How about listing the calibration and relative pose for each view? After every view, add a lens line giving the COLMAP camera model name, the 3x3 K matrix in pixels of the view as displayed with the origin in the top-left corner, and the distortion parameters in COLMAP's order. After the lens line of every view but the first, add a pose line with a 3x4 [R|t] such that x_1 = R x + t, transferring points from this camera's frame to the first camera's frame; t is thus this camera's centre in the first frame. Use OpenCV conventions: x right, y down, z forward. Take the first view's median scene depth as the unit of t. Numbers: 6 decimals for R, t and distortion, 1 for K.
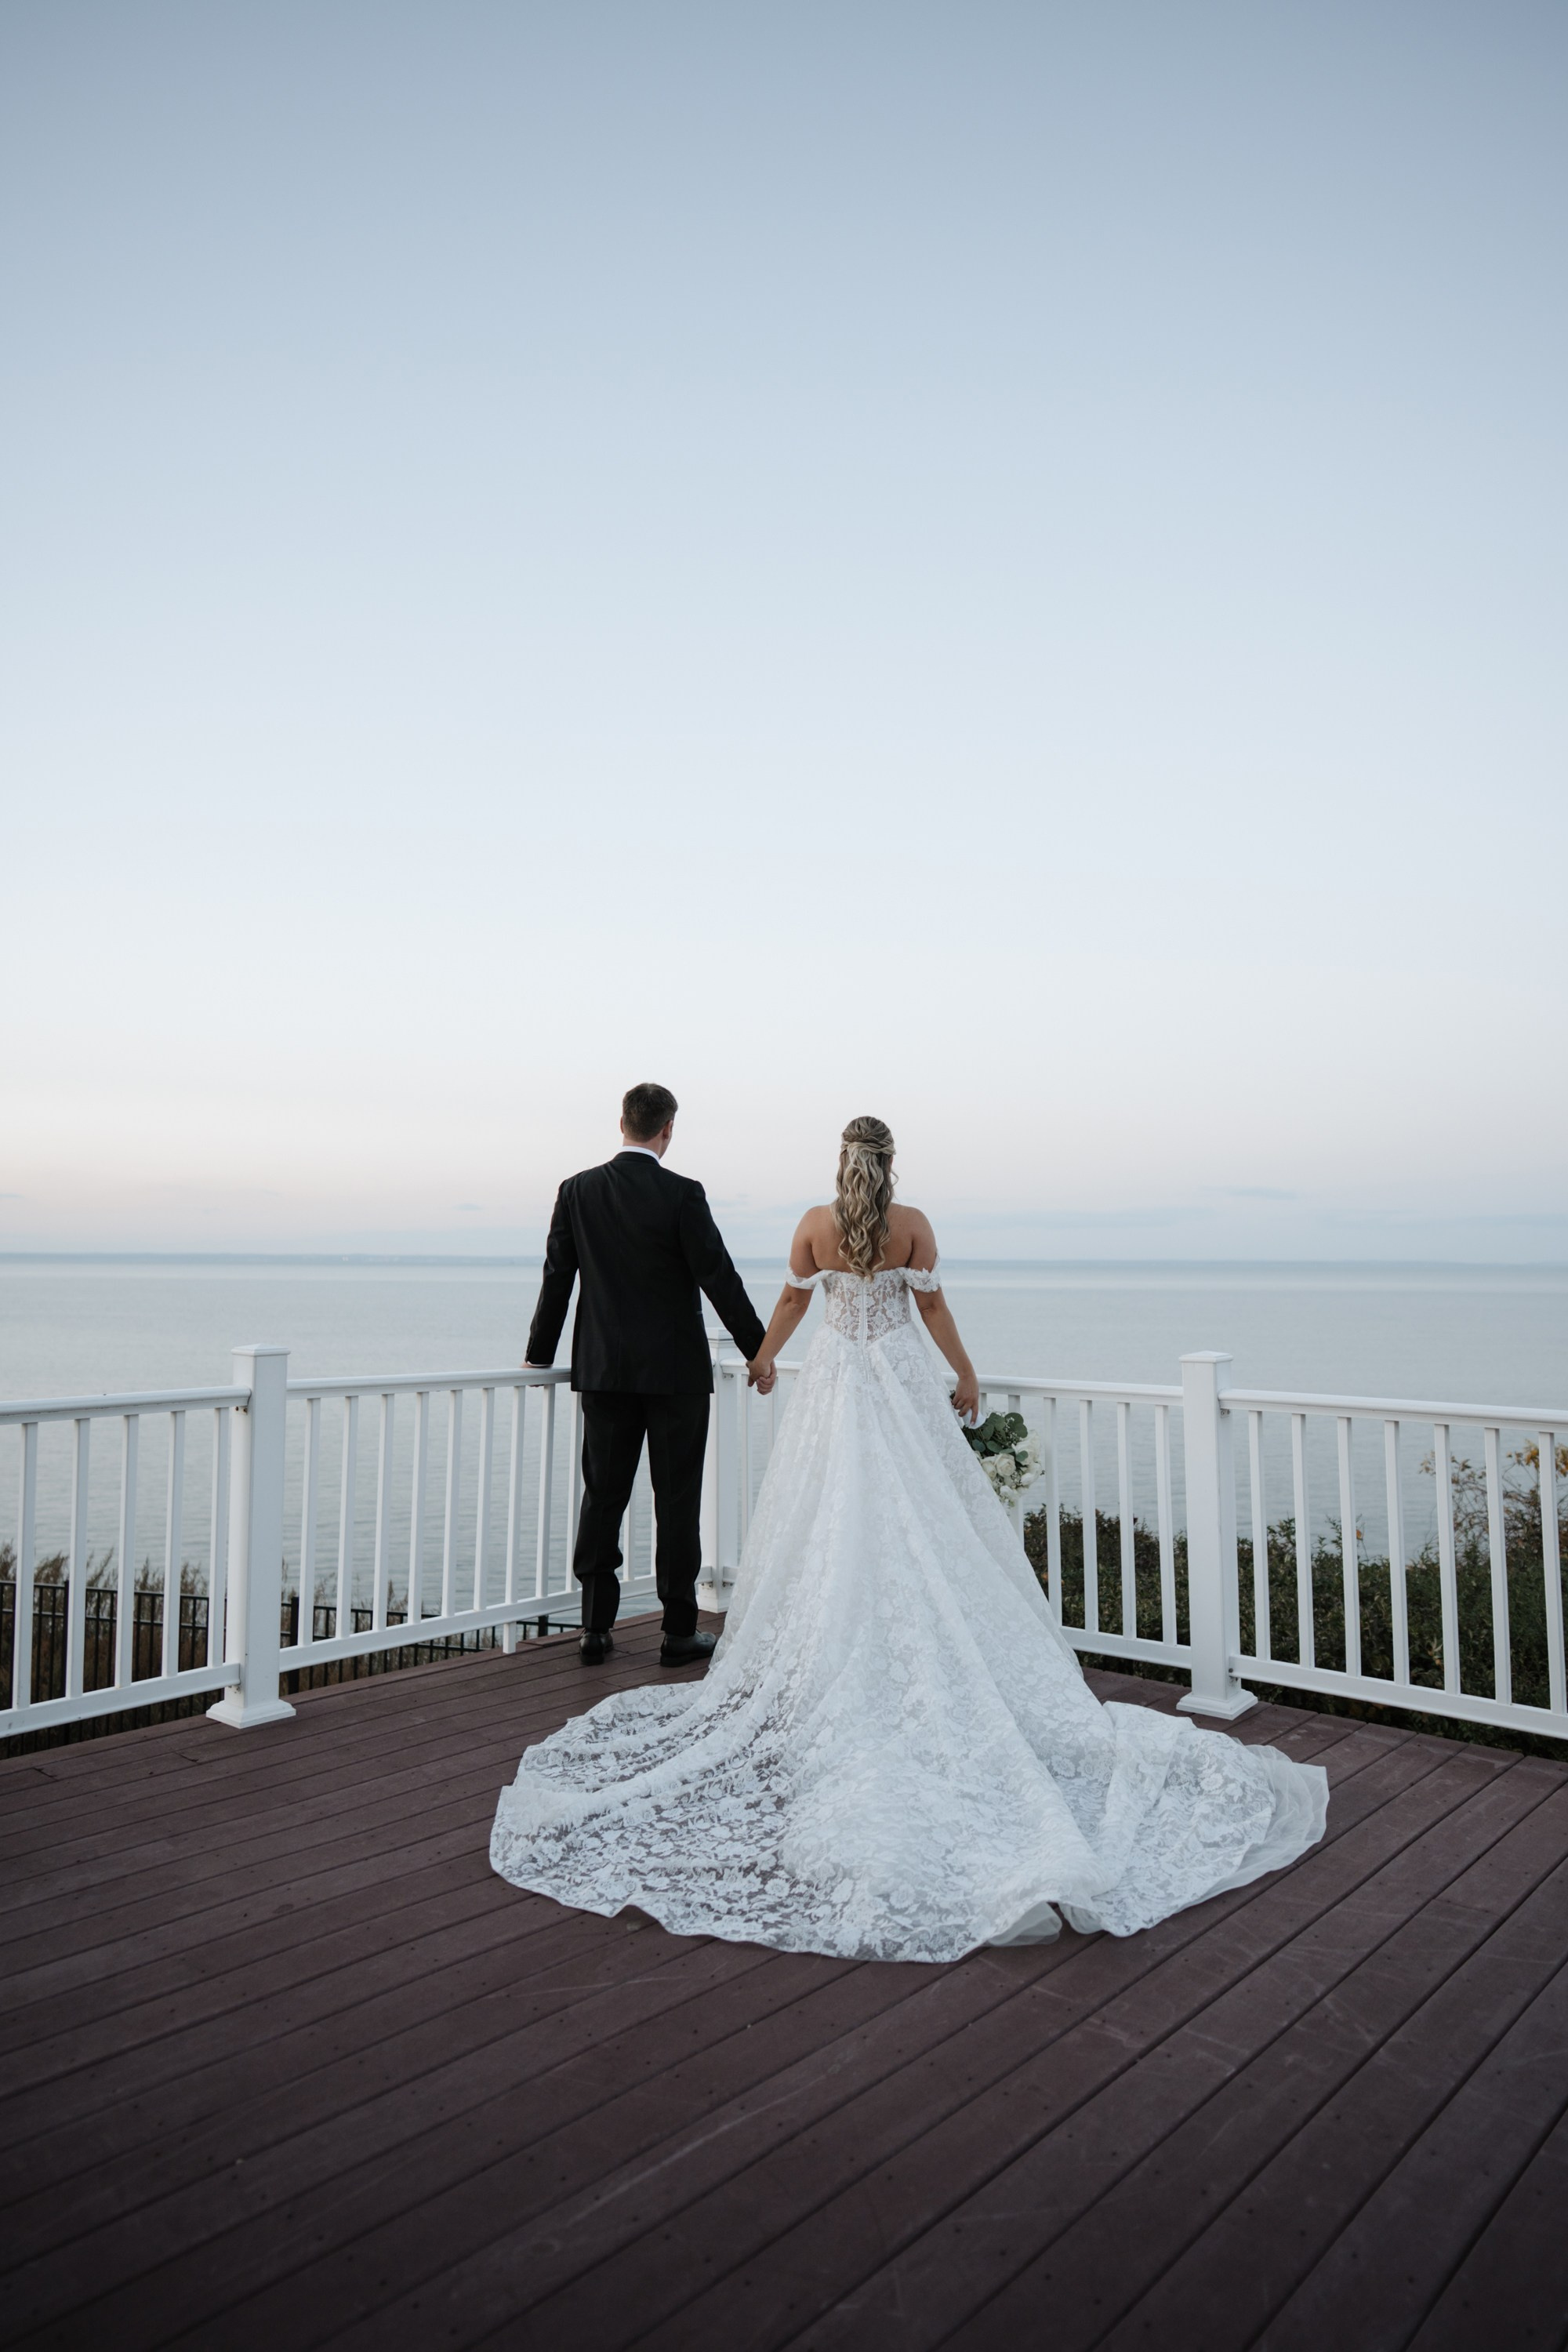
lens RADIAL K [[1501.5, 0, 729.0], [0, 1501.5, 1113.5], [0, 0, 1]] dist [-0.004149, -0.000476]
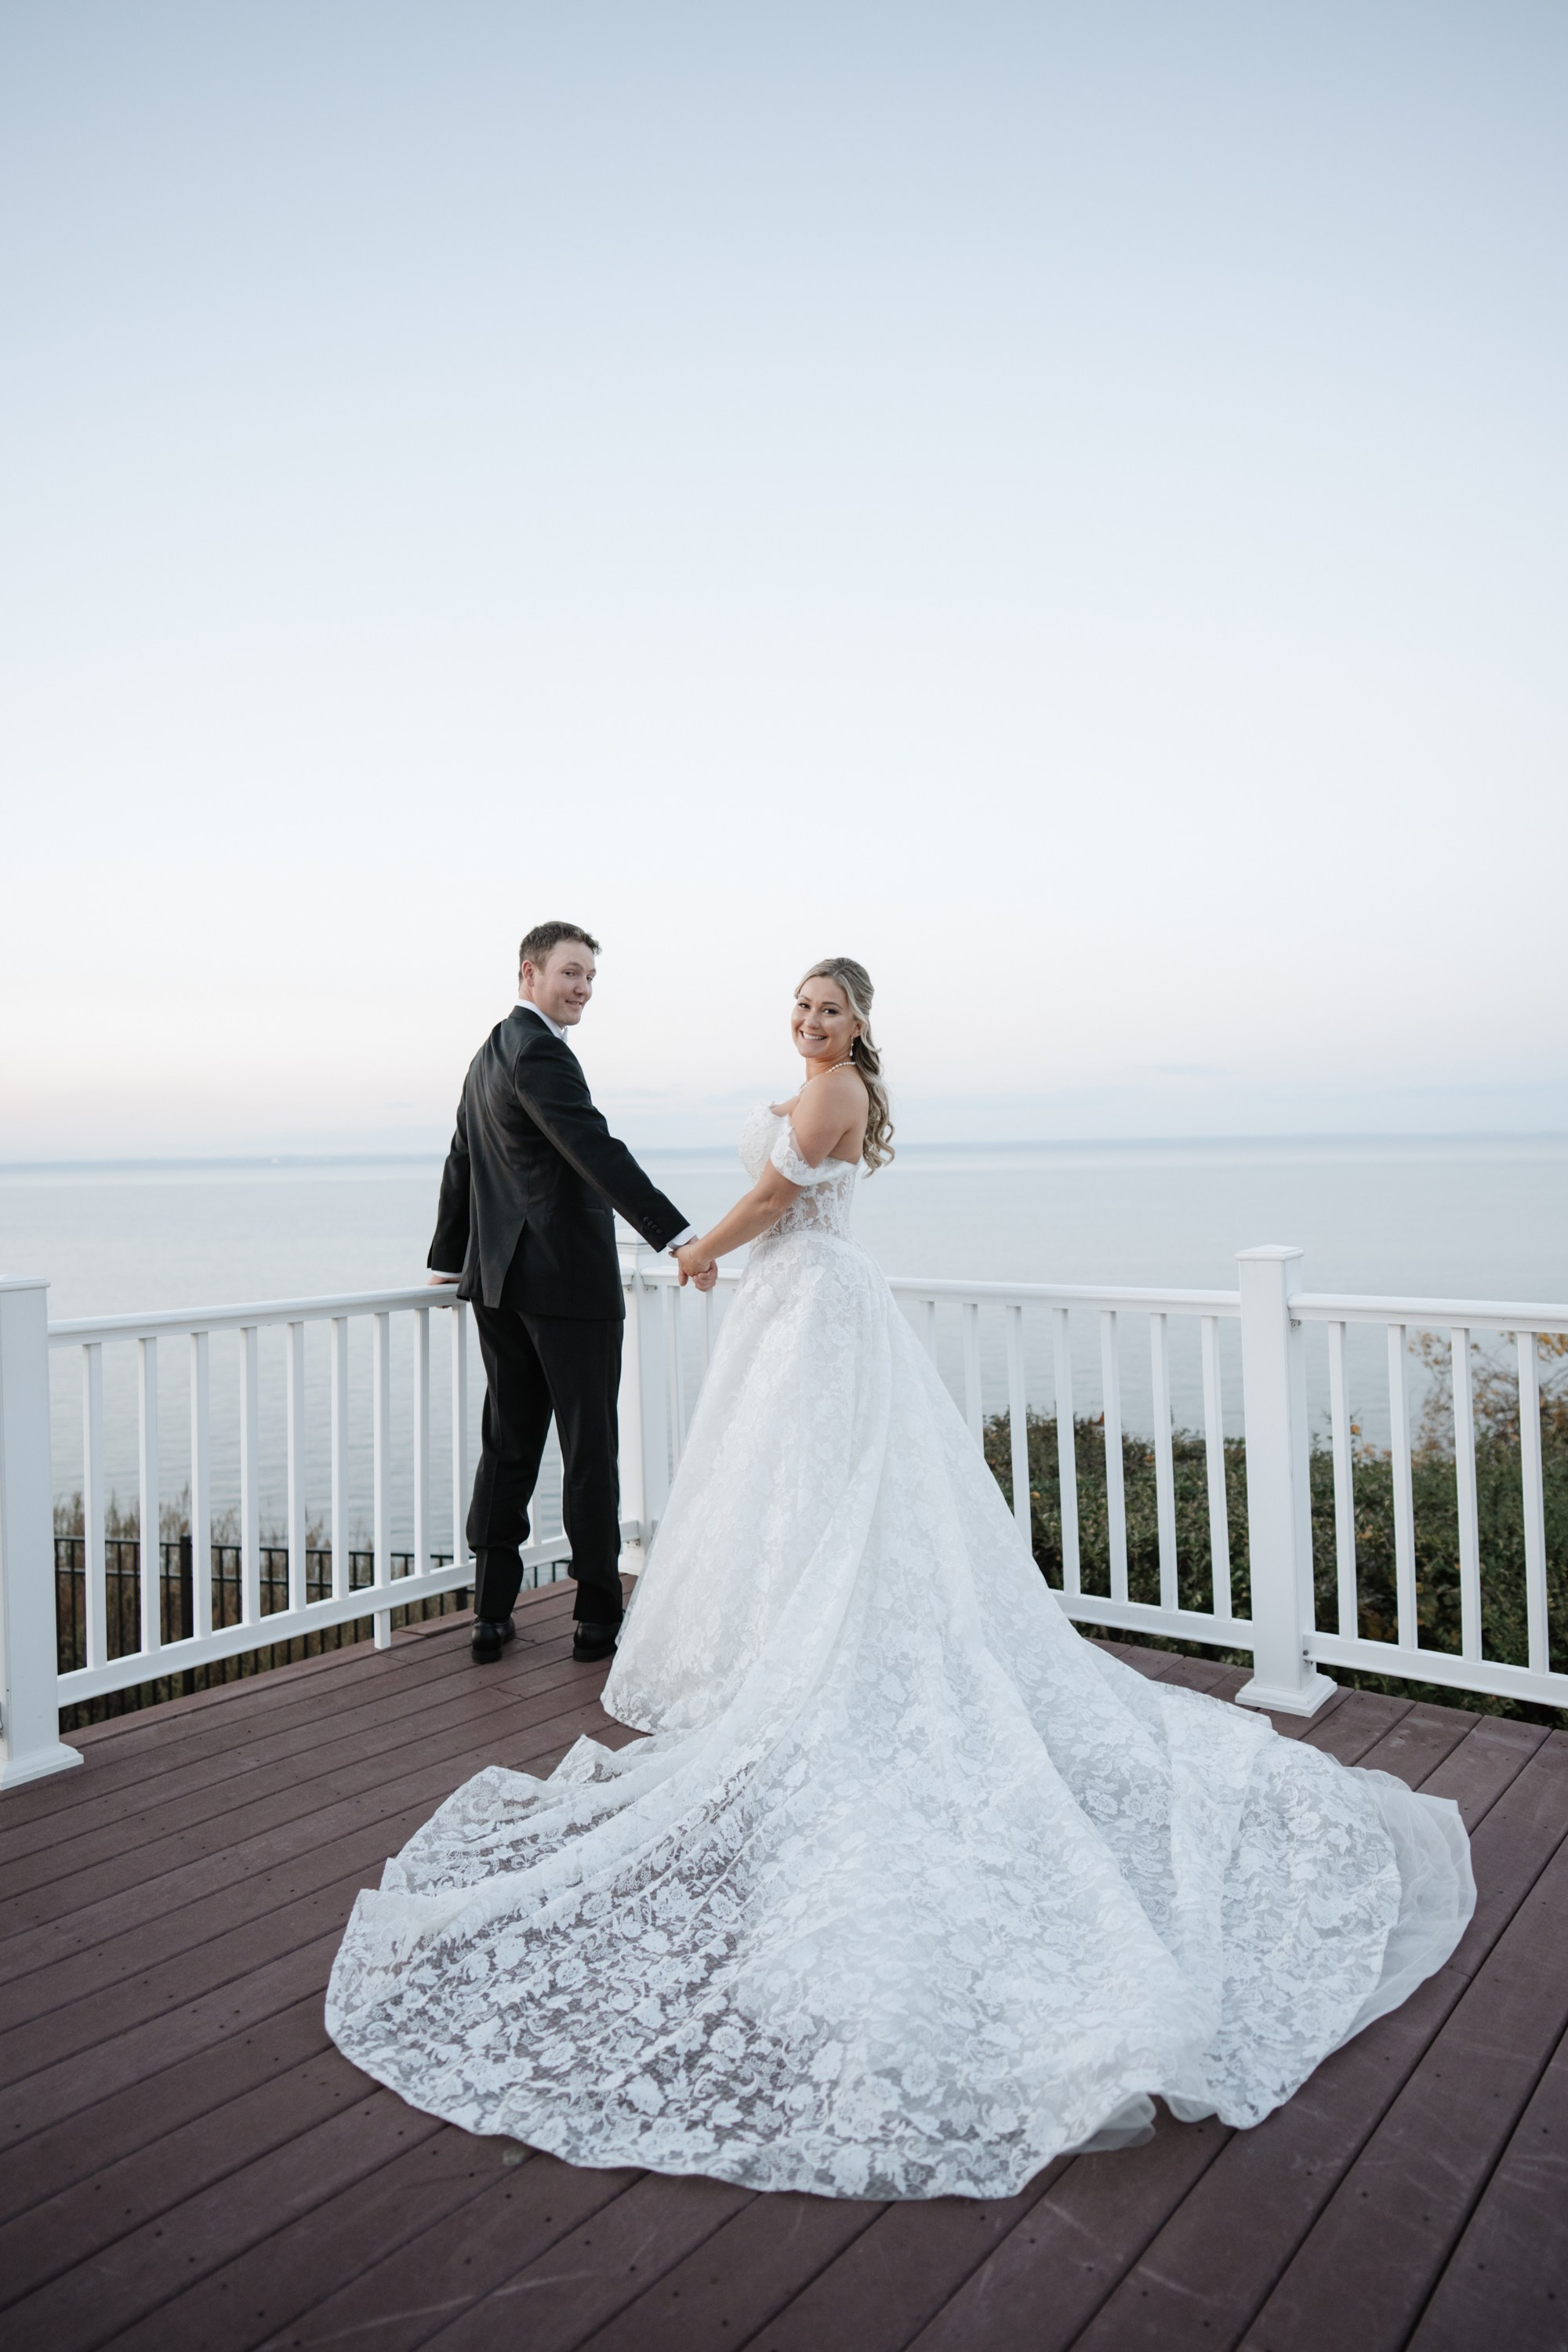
lens RADIAL K [[1501.5, 0, 753.0], [0, 1501.5, 1142.4], [0, 0, 1]] dist [-0.004149, -0.000476]
pose [[0.997845, -0.025704, 0.060369, 0.008658], [0.020026, 0.995479, 0.092842, 0.031809], [-0.062483, -0.091433, 0.993849, 0.282985]]
